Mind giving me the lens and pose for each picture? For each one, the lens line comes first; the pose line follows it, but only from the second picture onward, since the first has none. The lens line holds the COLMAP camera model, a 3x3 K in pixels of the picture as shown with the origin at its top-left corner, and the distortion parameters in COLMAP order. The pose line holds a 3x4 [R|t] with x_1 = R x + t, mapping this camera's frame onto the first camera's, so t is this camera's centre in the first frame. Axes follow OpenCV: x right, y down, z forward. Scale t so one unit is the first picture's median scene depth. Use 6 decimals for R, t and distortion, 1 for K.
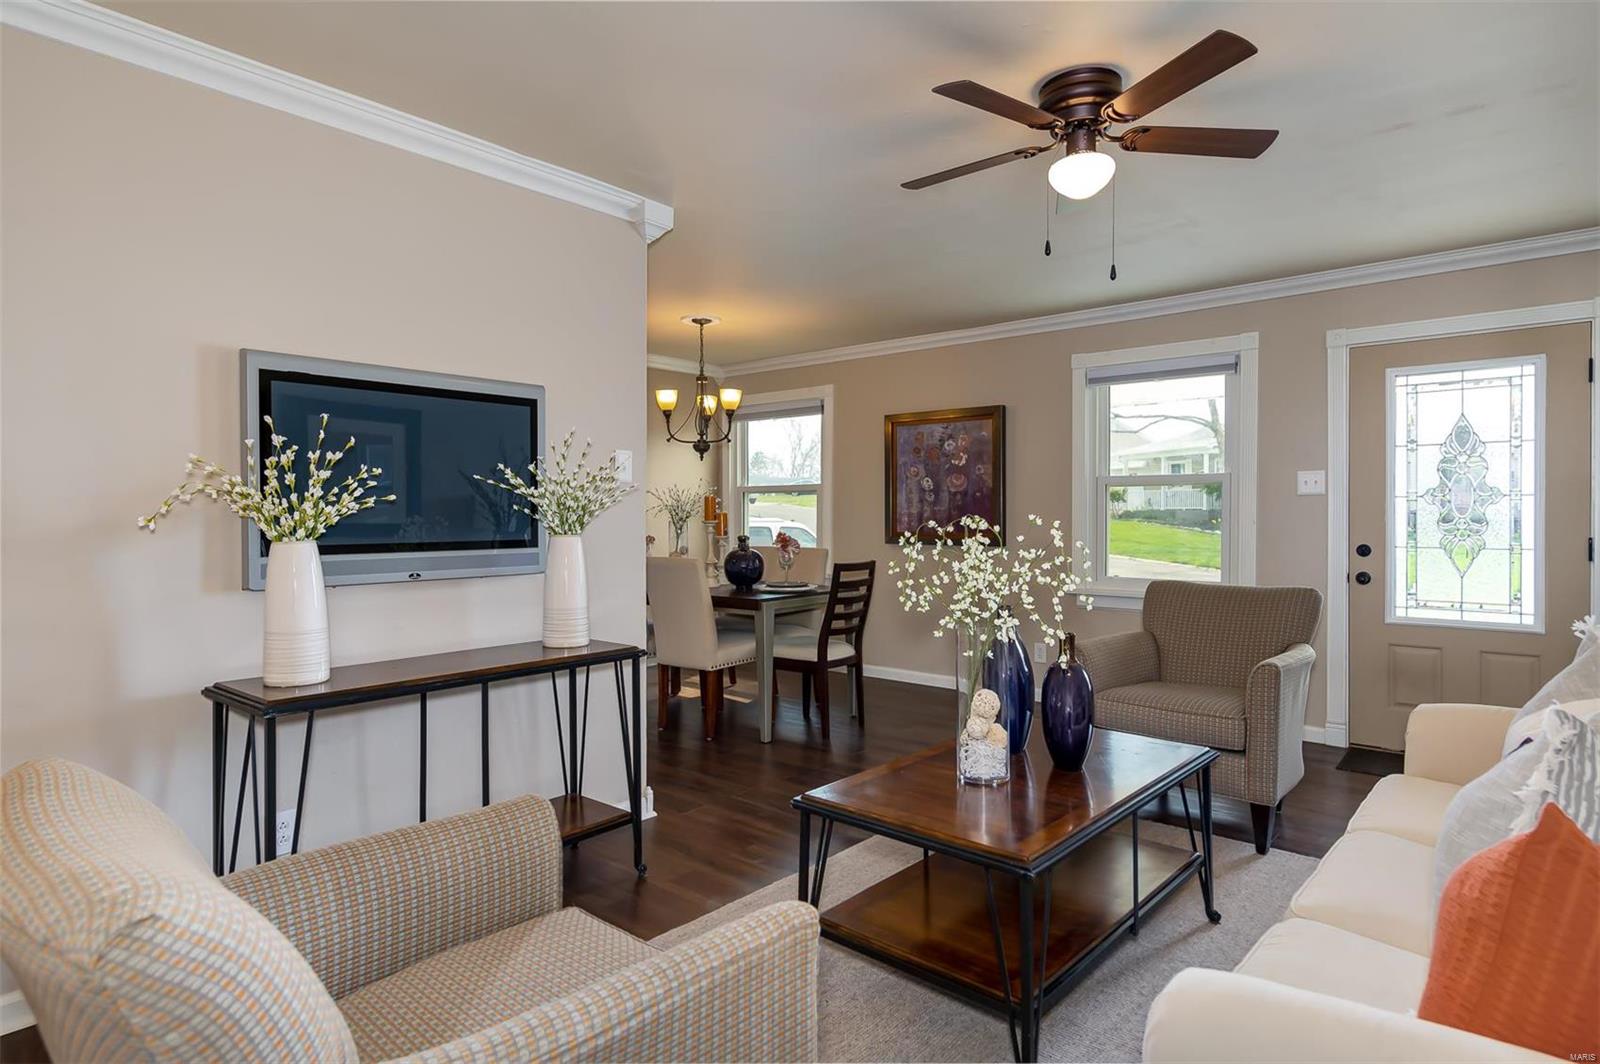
lens RADIAL K [[892.8, 0, 805.4], [0, 892.8, 520.6], [0, 0, 1]] dist [0.007858, -0.002184]
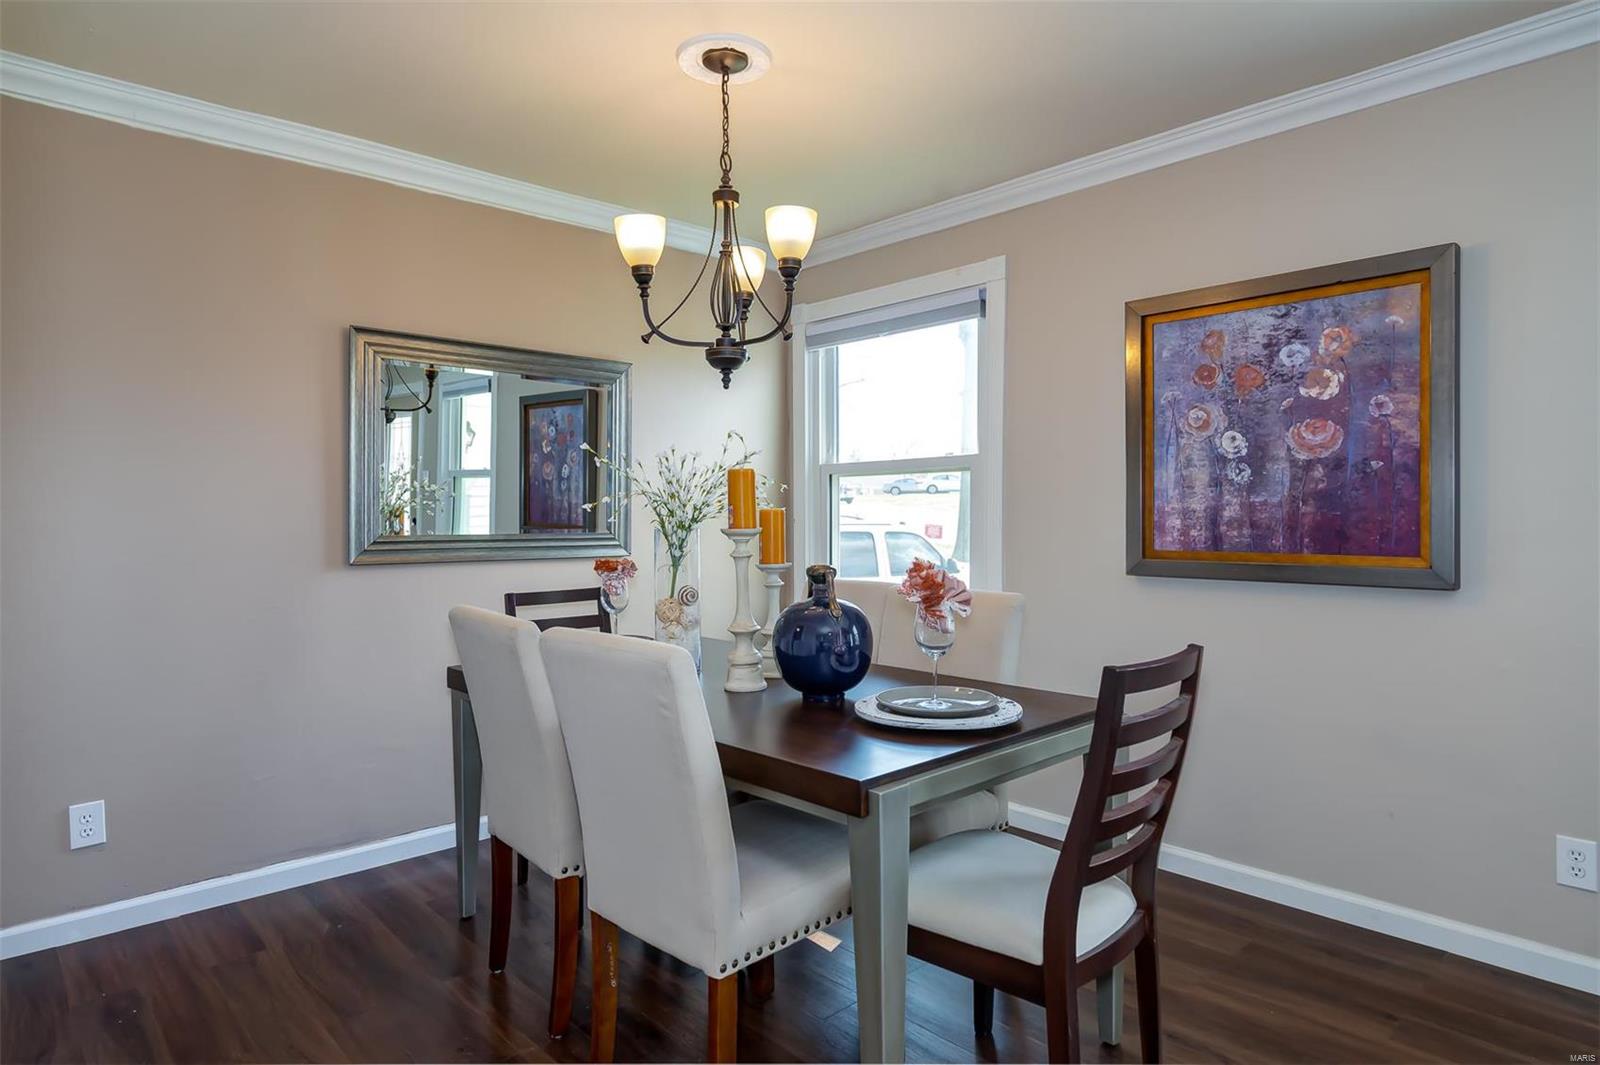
lens RADIAL K [[961.9, 0, 799.1], [0, 961.9, 517.5], [0, 0, 1]] dist [-0.005942, -0.000231]
pose [[0.993879, -0.003312, -0.110425, -0.029134], [0.002763, 0.999983, -0.005130, -0.002573], [0.110440, 0.004794, 0.993871, 0.519782]]
